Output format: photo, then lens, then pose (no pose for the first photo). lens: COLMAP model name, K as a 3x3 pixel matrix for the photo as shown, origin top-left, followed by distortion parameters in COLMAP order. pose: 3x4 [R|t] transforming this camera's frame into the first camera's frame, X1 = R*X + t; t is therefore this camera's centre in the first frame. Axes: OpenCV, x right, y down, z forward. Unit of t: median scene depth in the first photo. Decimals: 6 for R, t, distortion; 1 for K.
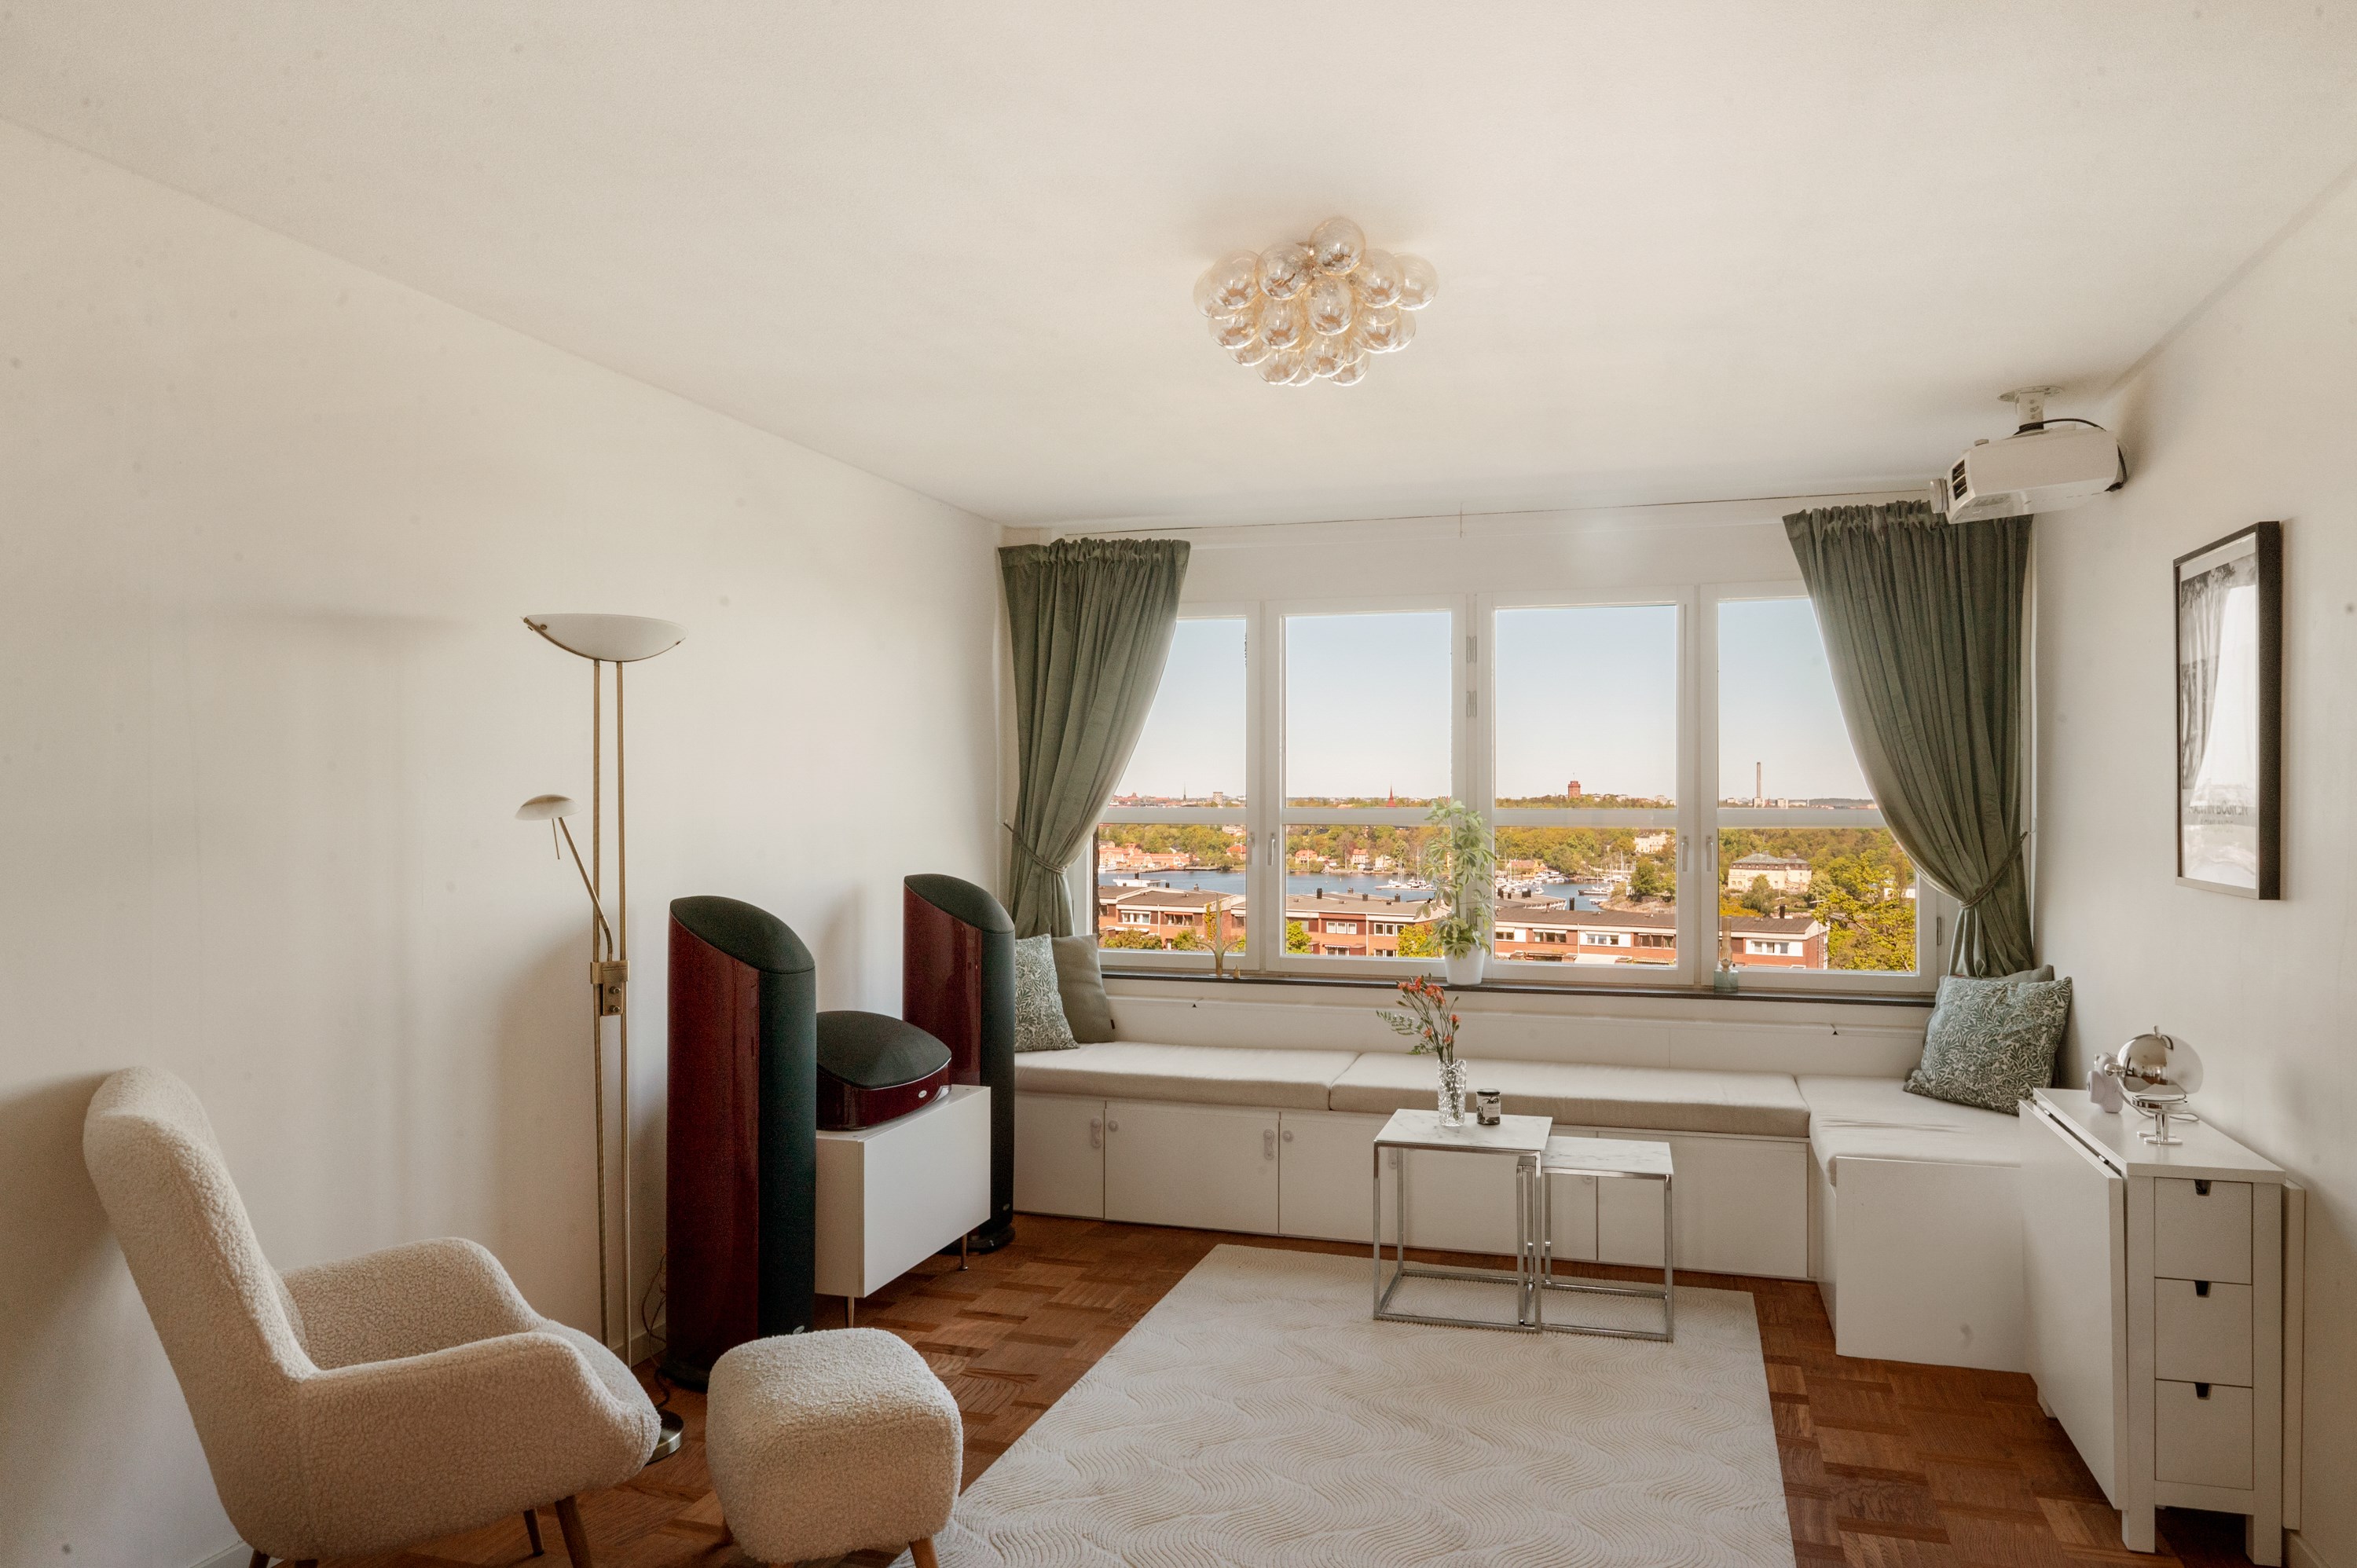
lens RADIAL K [[1649.0, 0, 1178.5], [0, 1649.0, 784.0], [0, 0, 1]] dist [-0.000383, 0.002053]
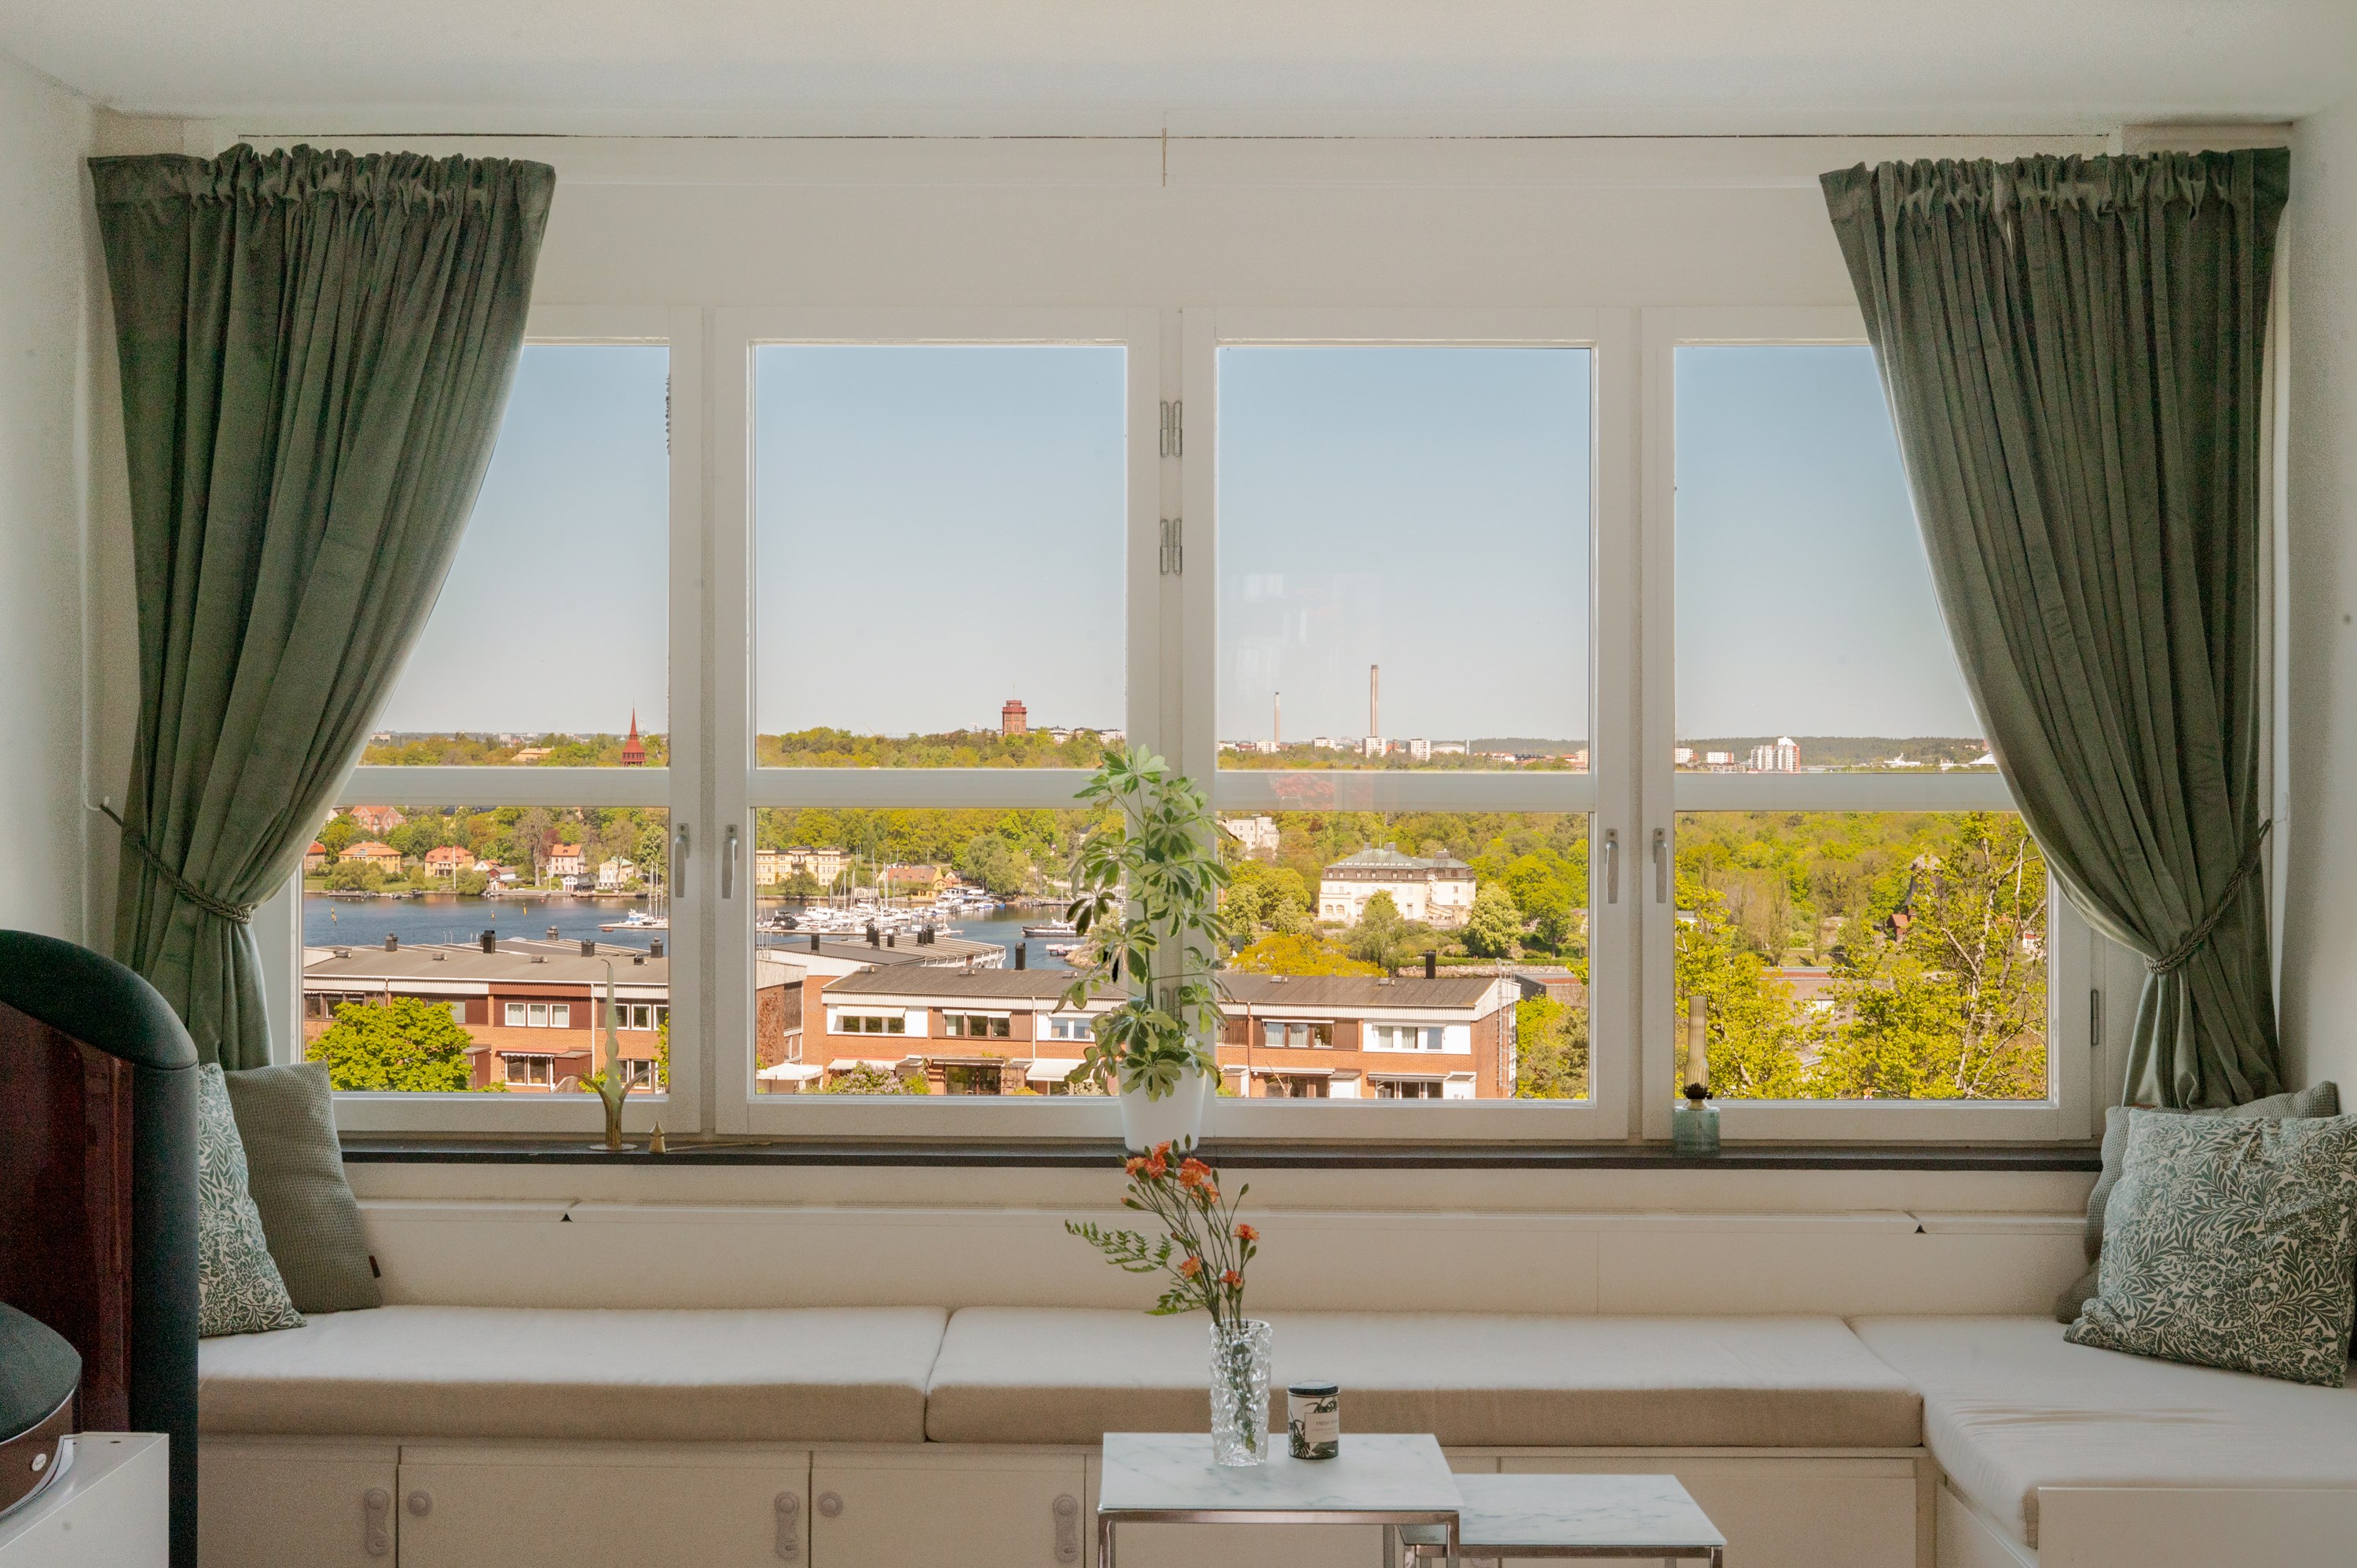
lens RADIAL K [[3503.0, 0, 1178.5], [0, 3503.0, 784.0], [0, 0, 1]] dist [-0.002055, 0.044434]
pose [[0.958544, -0.001005, 0.284943, -0.098237], [-0.005449, 0.999746, 0.021858, -0.003416], [-0.284893, -0.022504, 0.958295, 0.052471]]
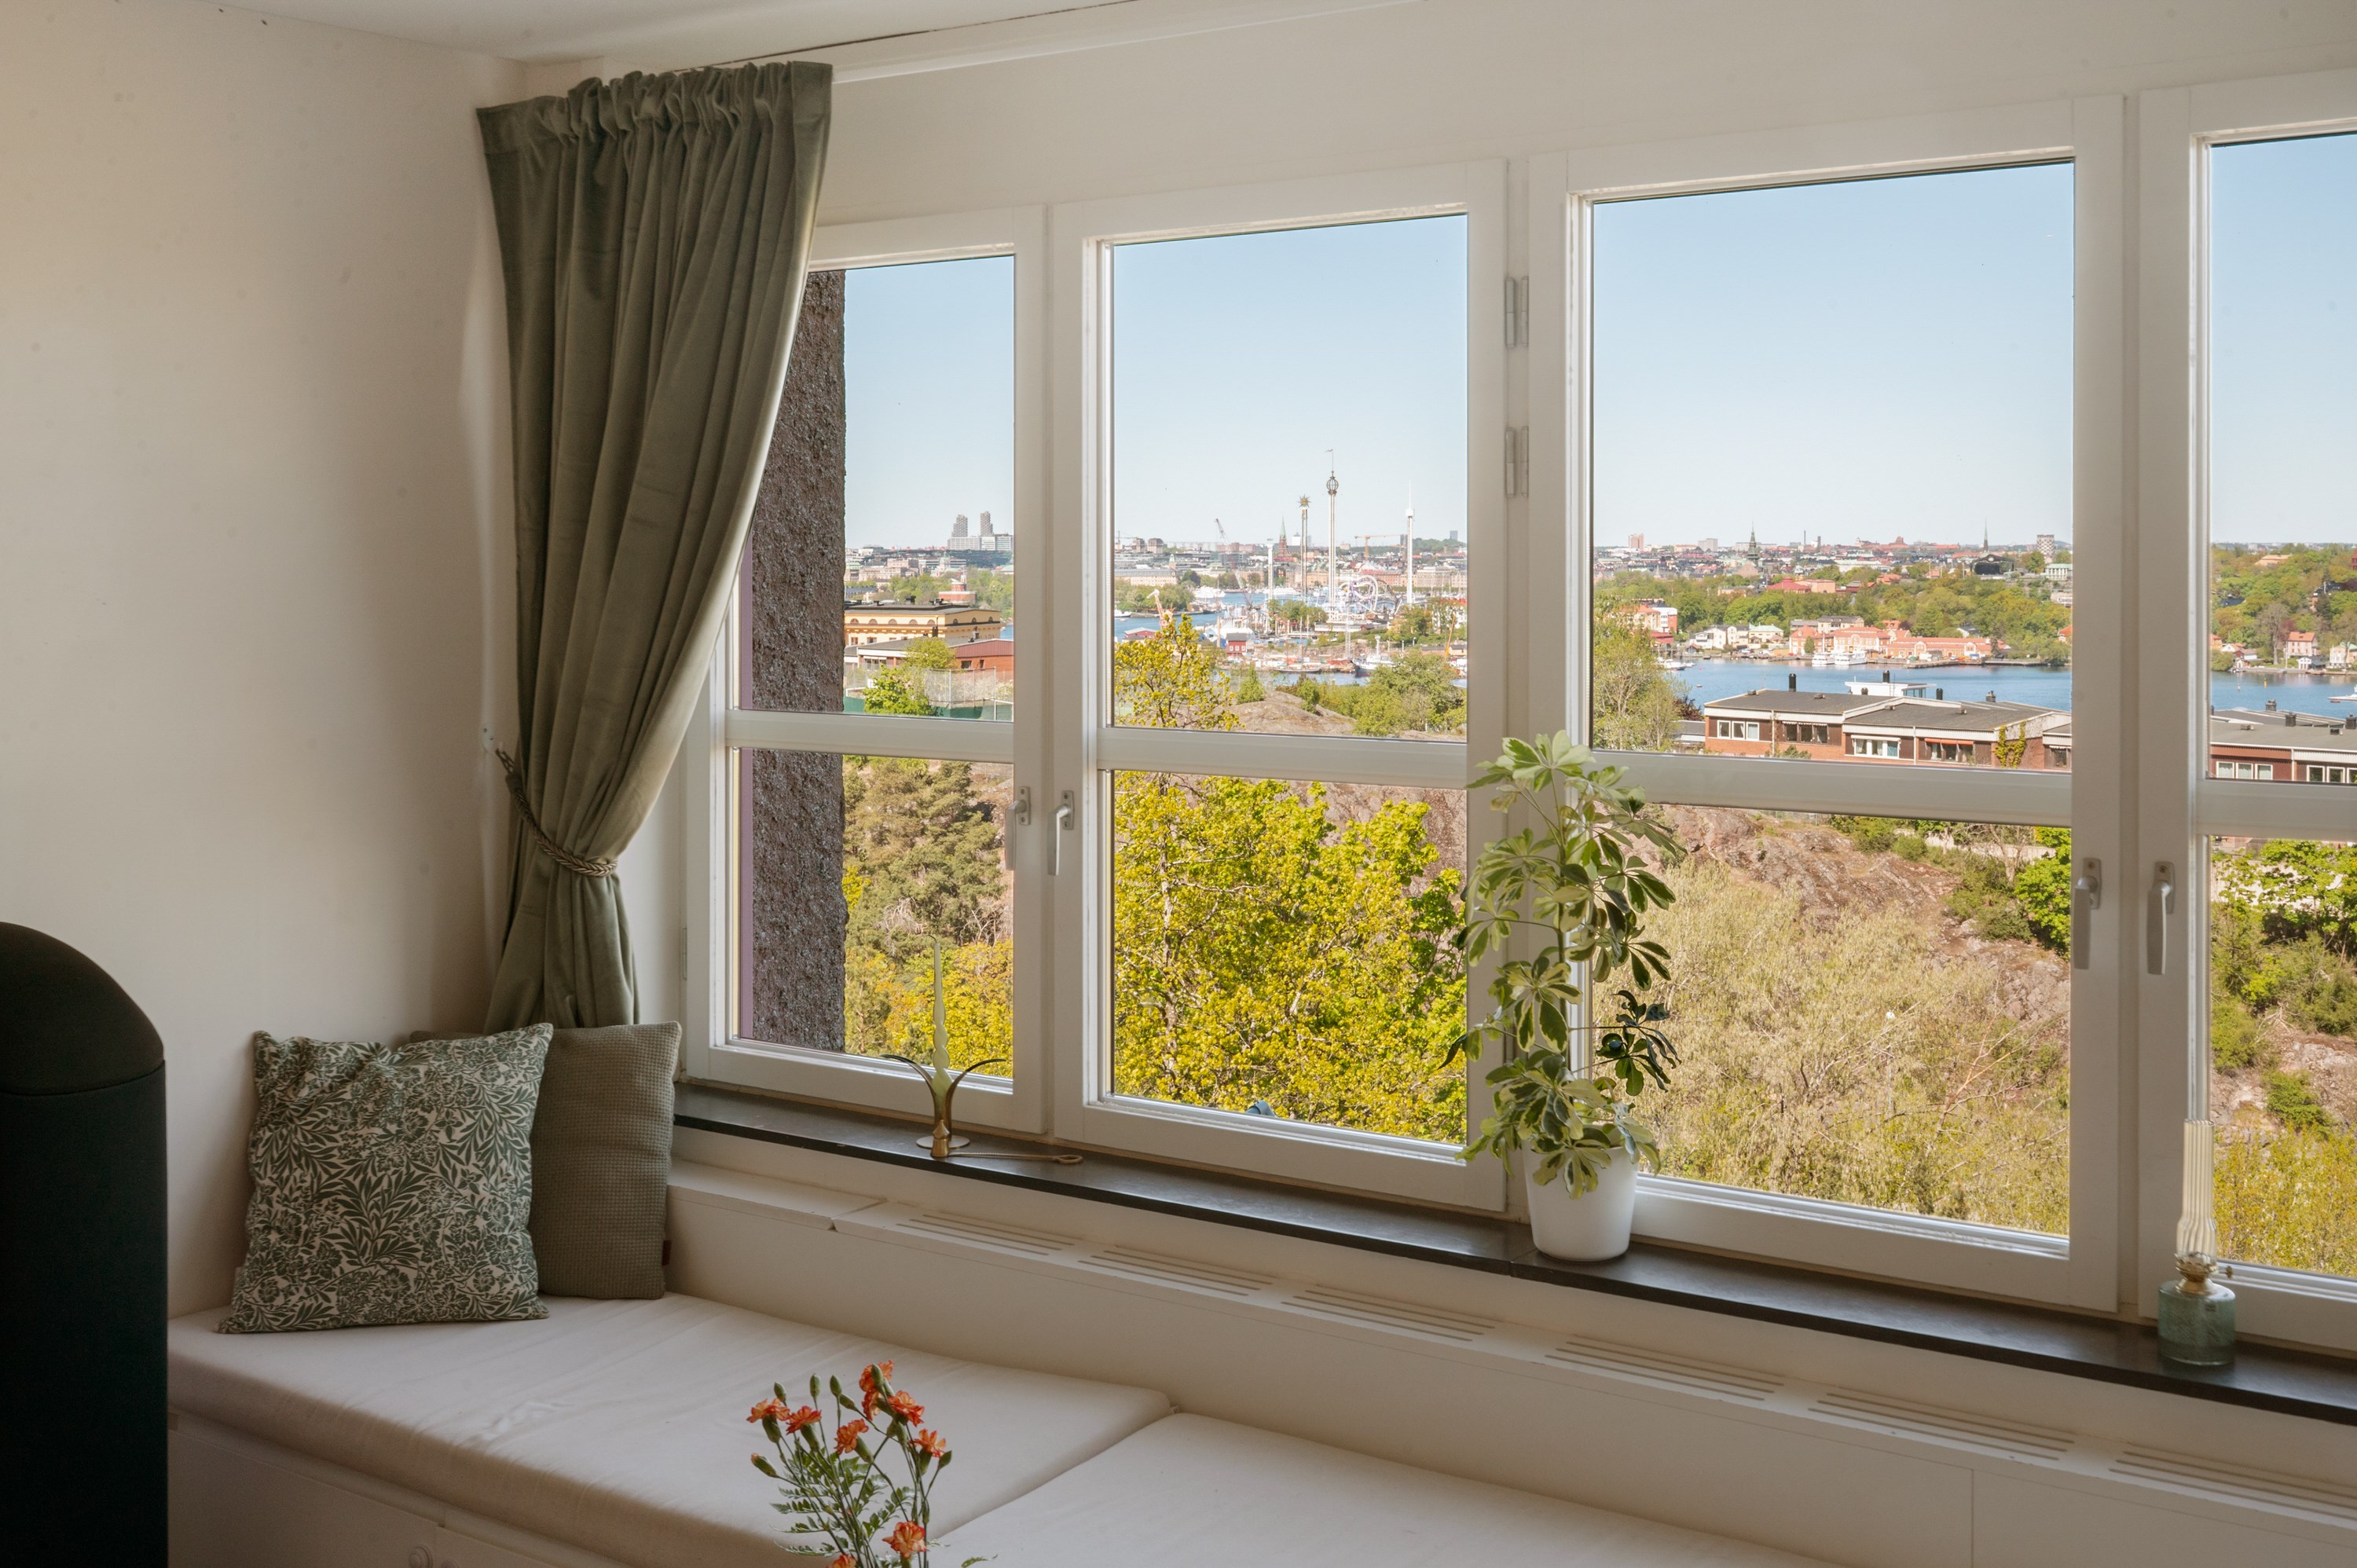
lens RADIAL K [[2507.9, 0, 1170.2], [0, 2507.9, 550.9], [0, 0, 1]] dist [0.013310, -0.038444]
pose [[0.946602, -0.002406, -0.322396, 0.275707], [0.006476, 0.999912, 0.011550, -0.034971], [0.322340, -0.013021, 0.946534, 0.441792]]
